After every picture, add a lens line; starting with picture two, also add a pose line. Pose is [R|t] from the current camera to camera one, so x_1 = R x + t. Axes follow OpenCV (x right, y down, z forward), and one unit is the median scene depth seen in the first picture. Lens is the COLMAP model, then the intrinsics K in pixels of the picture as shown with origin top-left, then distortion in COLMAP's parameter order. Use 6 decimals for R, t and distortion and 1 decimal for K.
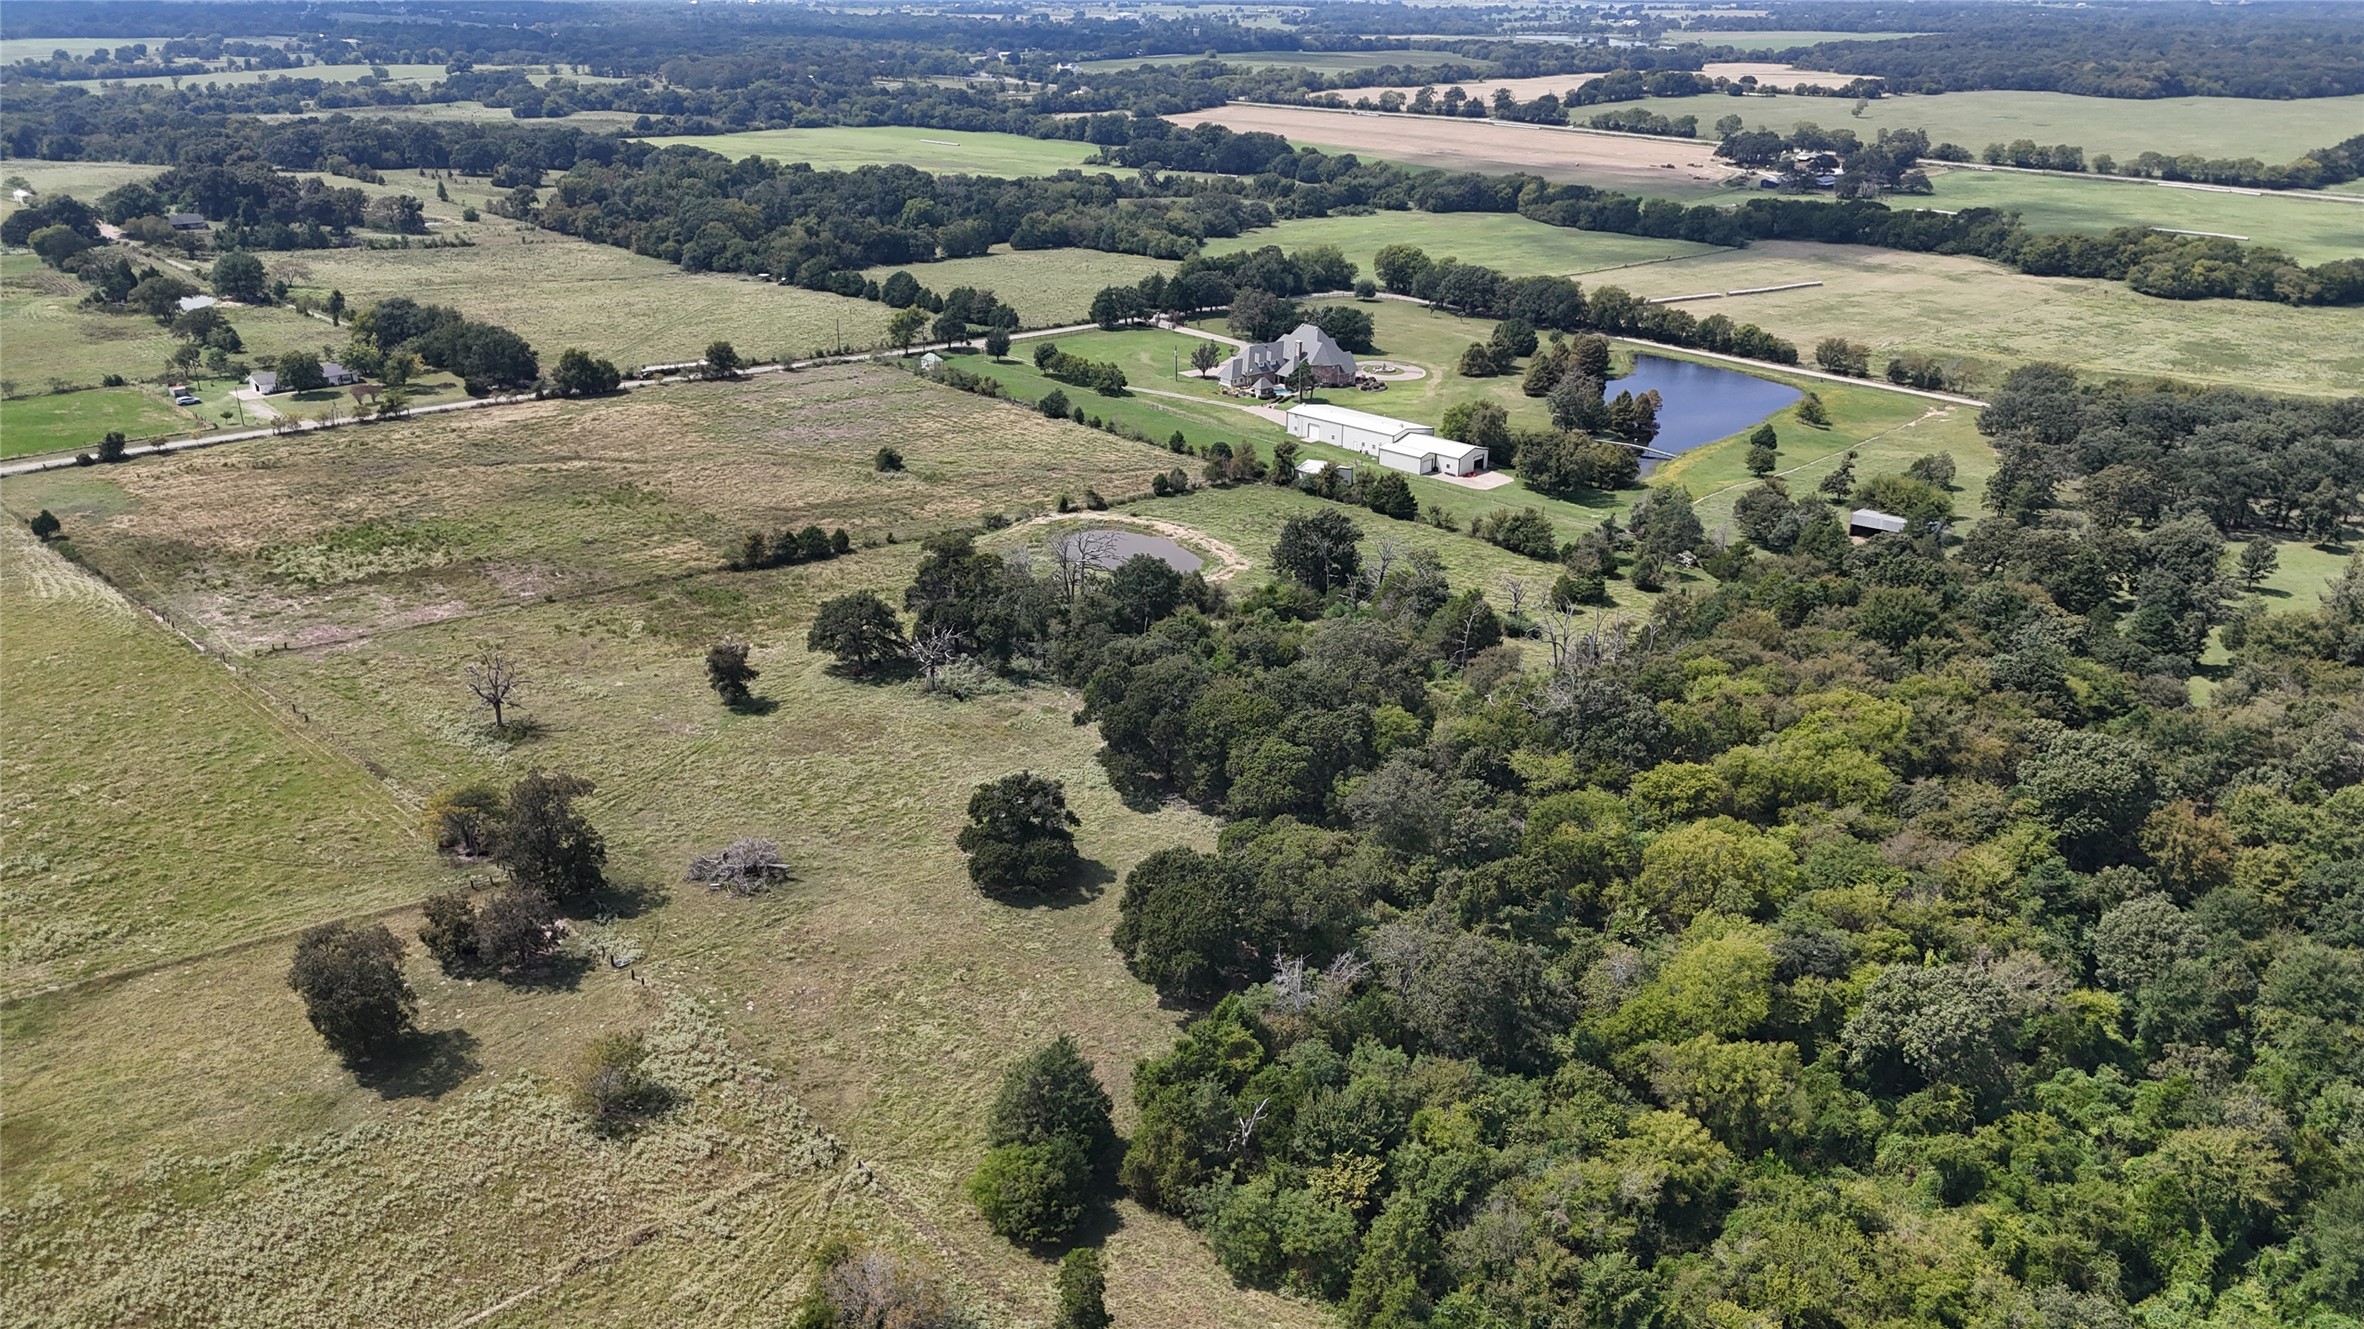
lens RADIAL K [[1740.2, 0, 1187.0], [0, 1740.2, 676.2], [0, 0, 1]] dist [0.065541, -0.059785]
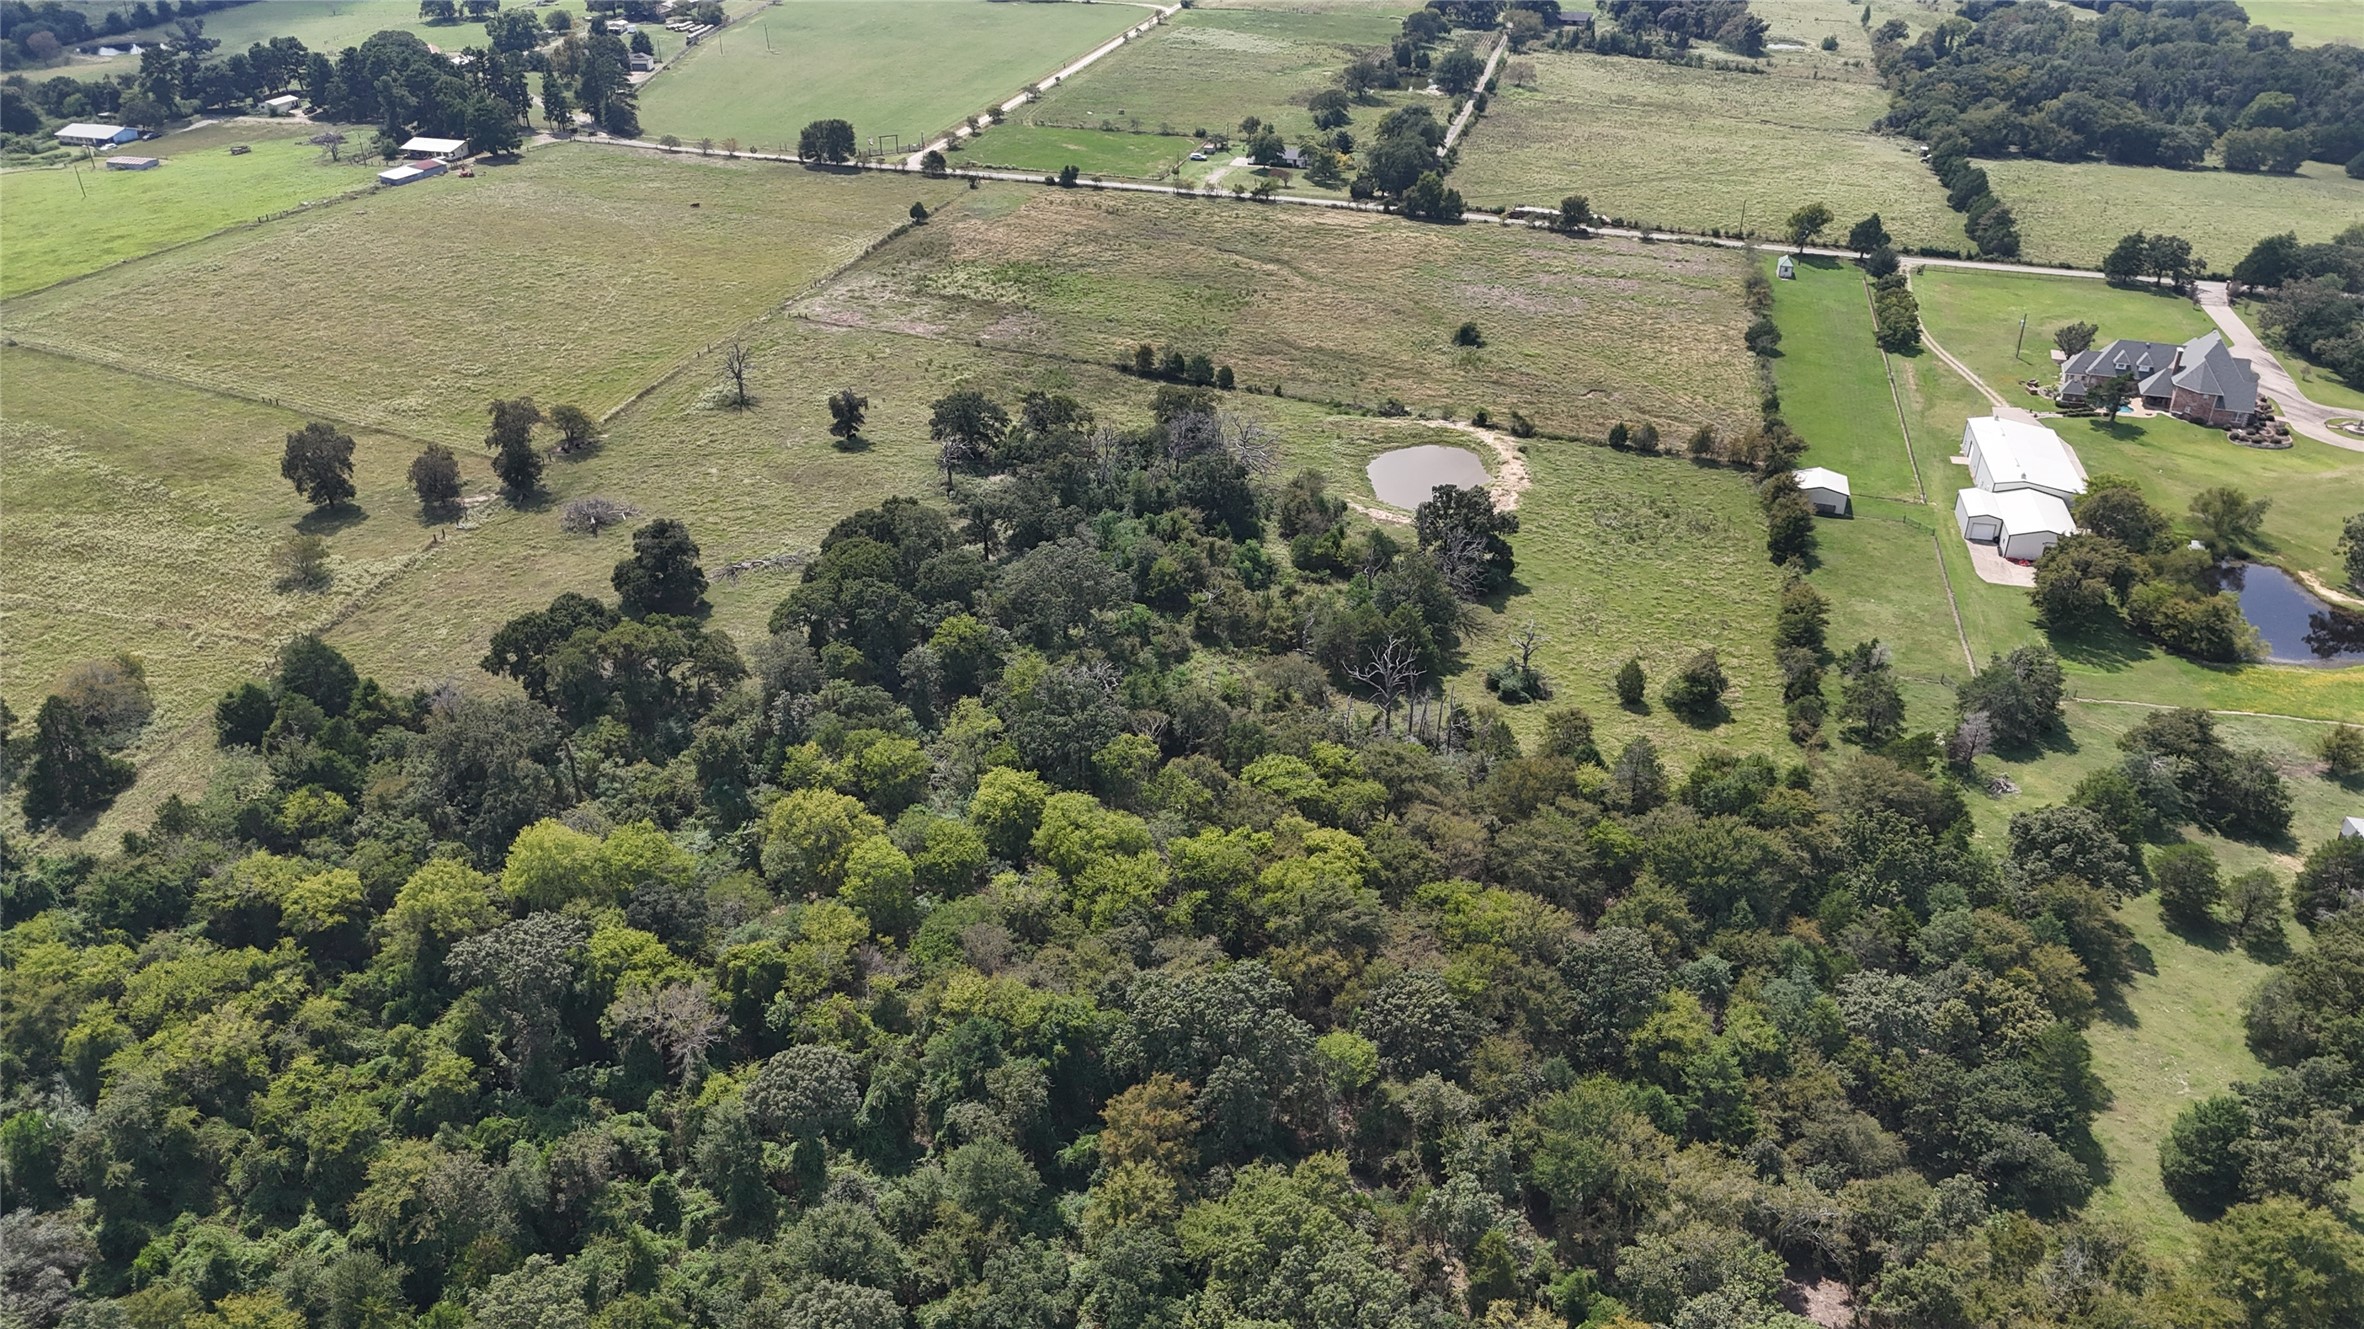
lens RADIAL K [[1740.2, 0, 1187.0], [0, 1740.2, 676.2], [0, 0, 1]] dist [0.065541, -0.059785]
pose [[0.515386, 0.407334, -0.753960, 0.601468], [-0.326517, 0.906784, 0.266700, -0.165299], [0.792315, 0.108728, 0.600346, 0.295467]]
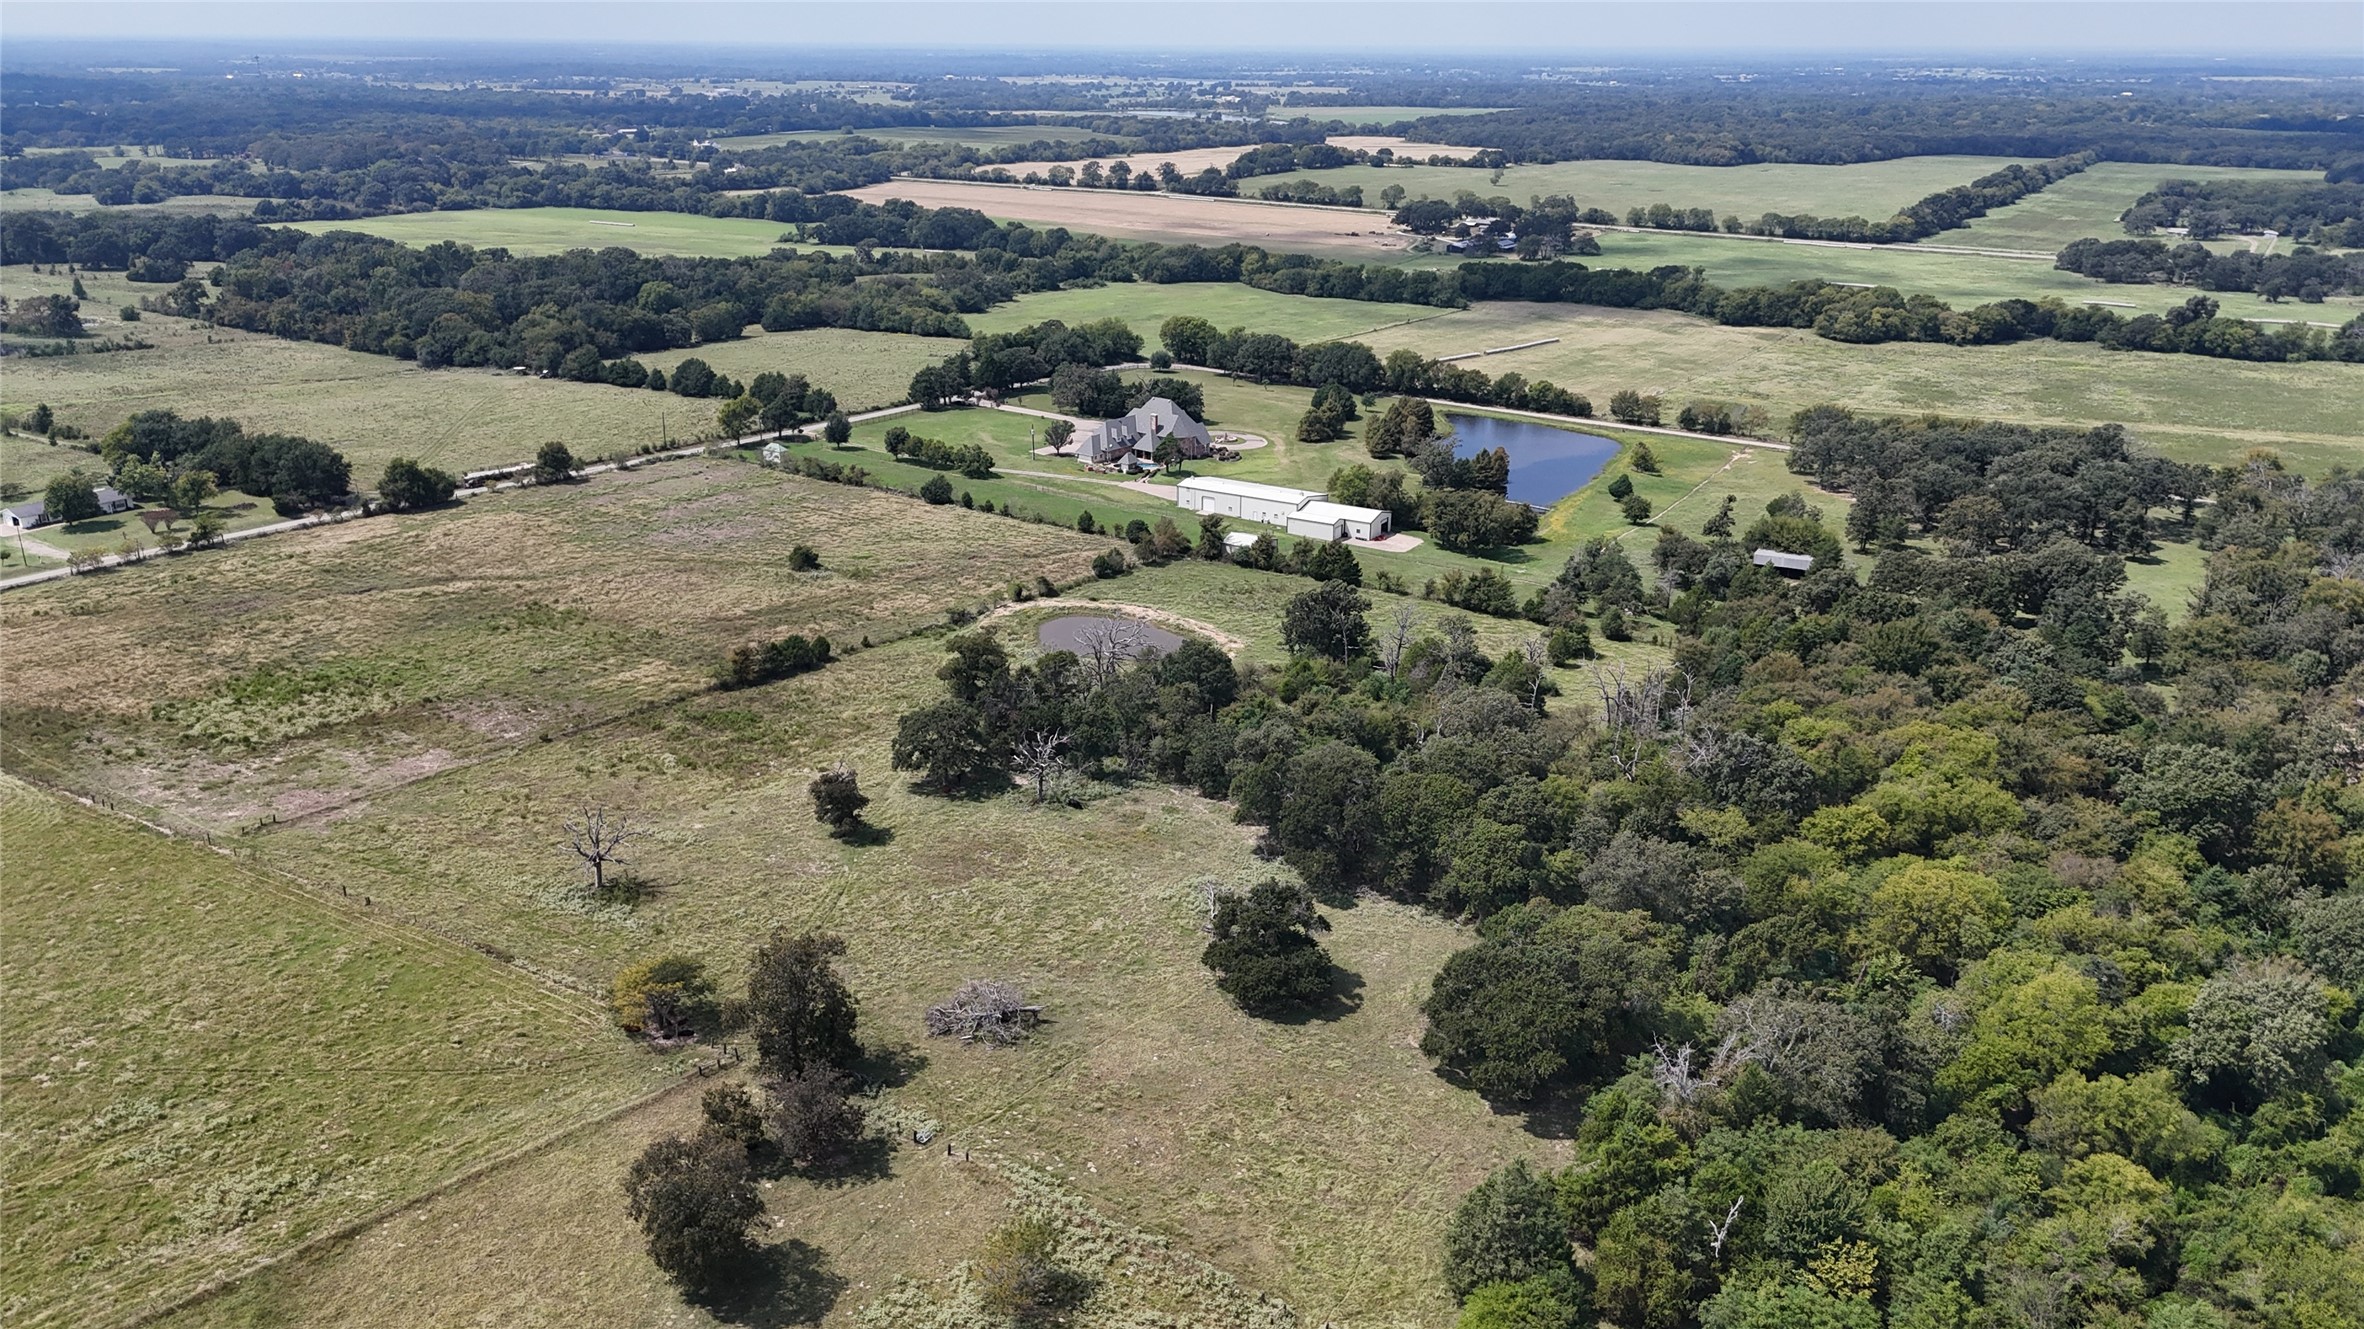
lens RADIAL K [[1740.2, 0, 1187.0], [0, 1740.2, 676.2], [0, 0, 1]] dist [0.065541, -0.059785]
pose [[0.973877, -0.075933, 0.214005, -0.181019], [0.084034, 0.996041, -0.029002, -0.016985], [-0.210956, 0.046229, 0.976402, 0.043797]]
